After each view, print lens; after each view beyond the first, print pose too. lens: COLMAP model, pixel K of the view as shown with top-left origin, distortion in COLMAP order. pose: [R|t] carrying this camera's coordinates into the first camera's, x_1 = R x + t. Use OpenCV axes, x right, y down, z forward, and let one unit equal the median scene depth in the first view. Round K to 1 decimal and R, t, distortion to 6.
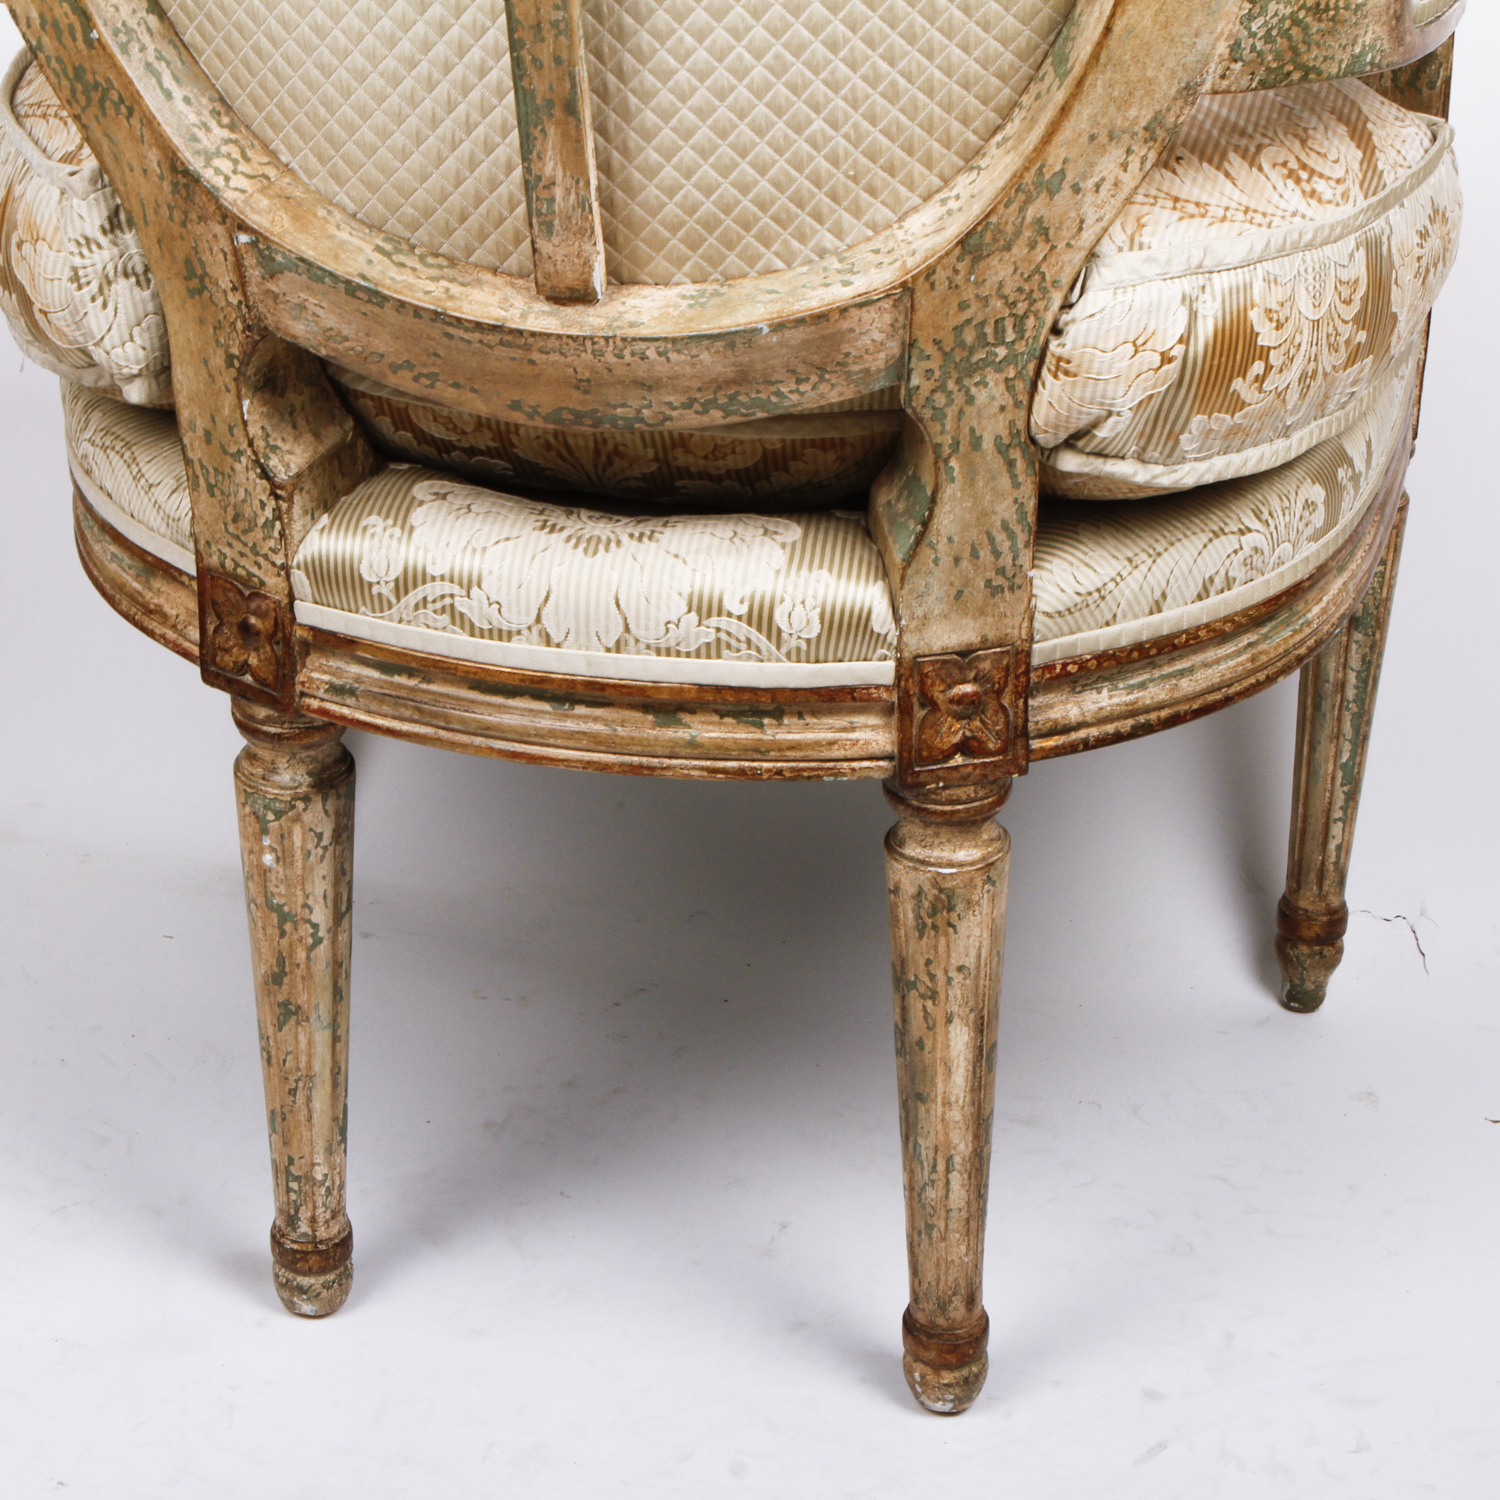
lens RADIAL K [[3405.6, 0, 750.0], [0, 3405.6, 750.0], [0, 0, 1]] dist [-0.078138, 0.090469]
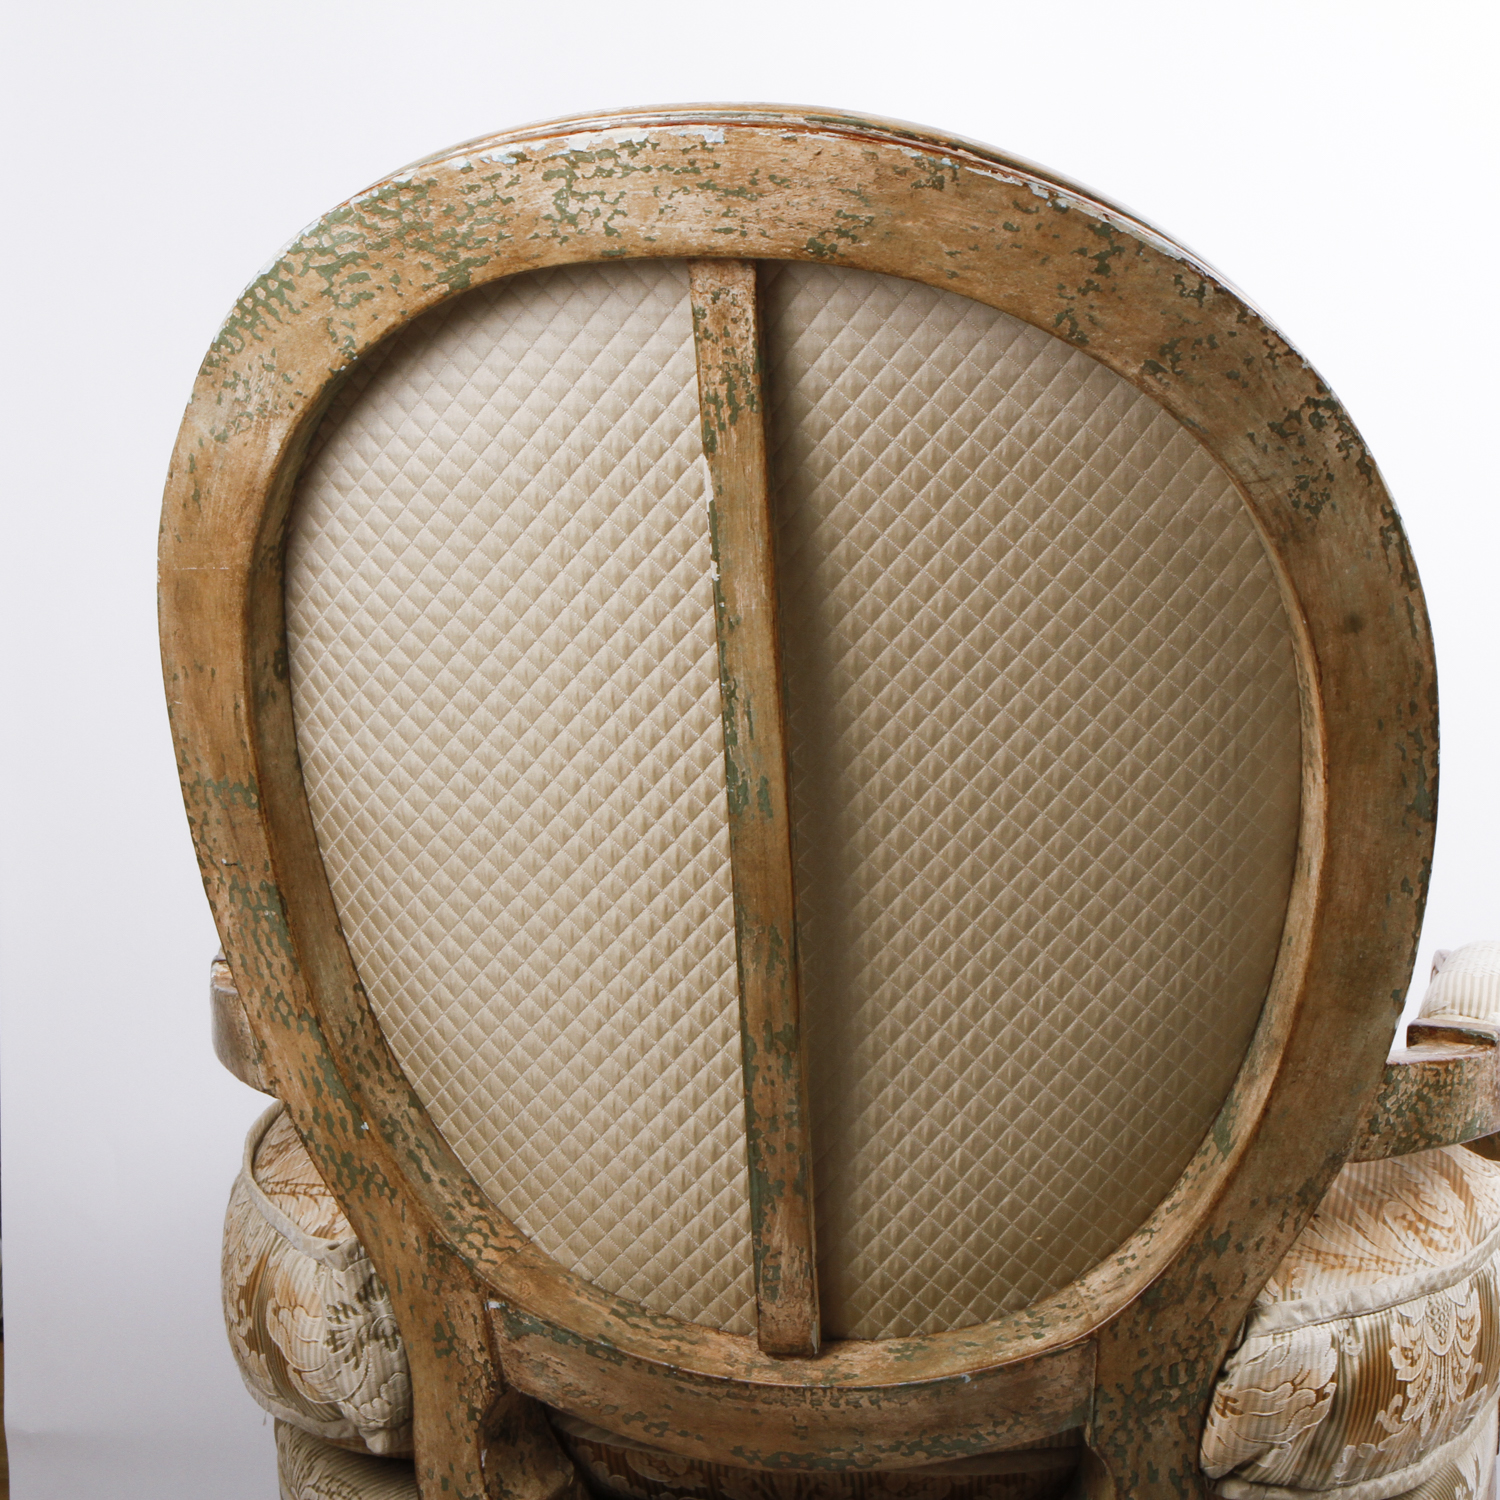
lens RADIAL K [[3405.6, 0, 750.0], [0, 3405.6, 750.0], [0, 0, 1]] dist [-0.078138, 0.090469]
pose [[0.999552, -0.015603, 0.025552, -0.090344], [0.022327, 0.957077, -0.288971, -0.000068], [-0.019947, 0.289412, 0.956997, -0.126784]]
